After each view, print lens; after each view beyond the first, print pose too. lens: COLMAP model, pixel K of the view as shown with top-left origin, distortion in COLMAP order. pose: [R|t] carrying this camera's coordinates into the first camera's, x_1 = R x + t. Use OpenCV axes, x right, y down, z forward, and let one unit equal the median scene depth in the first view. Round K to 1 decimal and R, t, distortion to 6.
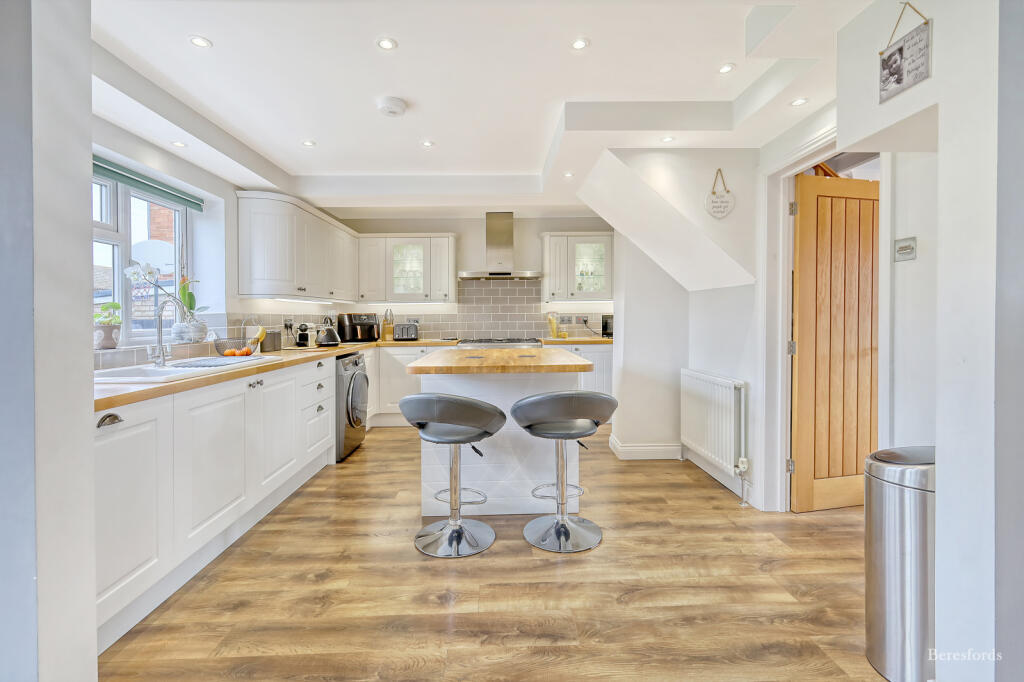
lens RADIAL K [[452.6, 0, 508.8], [0, 452.6, 331.8], [0, 0, 1]] dist [0.000913, -0.000115]
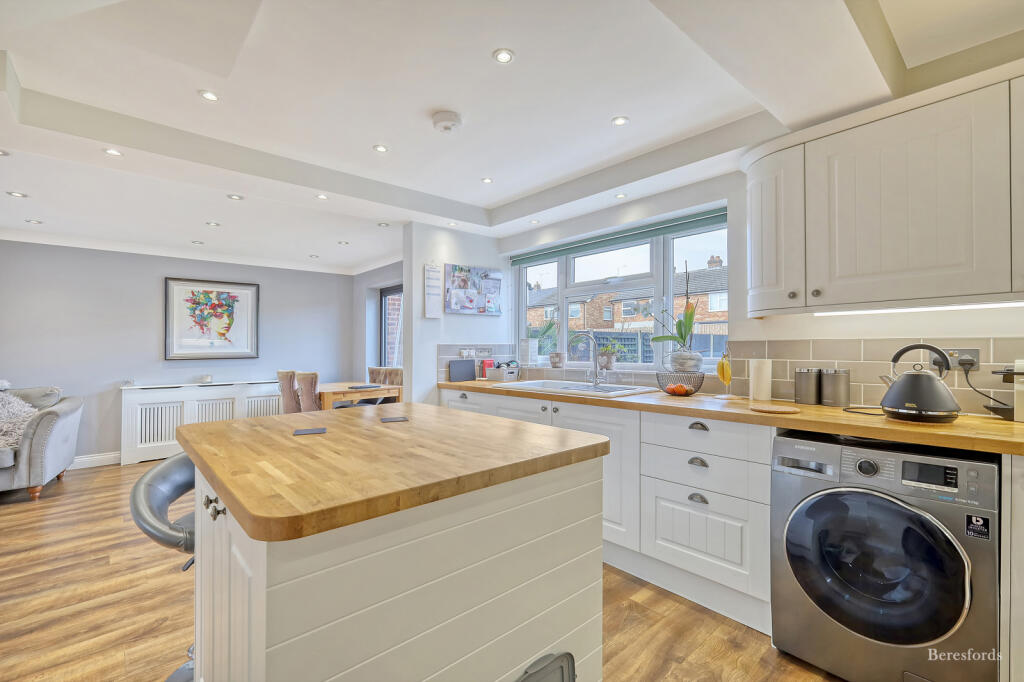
lens RADIAL K [[452.6, 0, 502.6], [0, 452.6, 340.1], [0, 0, 1]] dist [0.000913, -0.000115]
pose [[-0.779259, 0.007001, -0.626663, 0.264795], [-0.001350, 0.999917, 0.012851, -0.079928], [0.626701, 0.010860, -0.779184, 2.149810]]
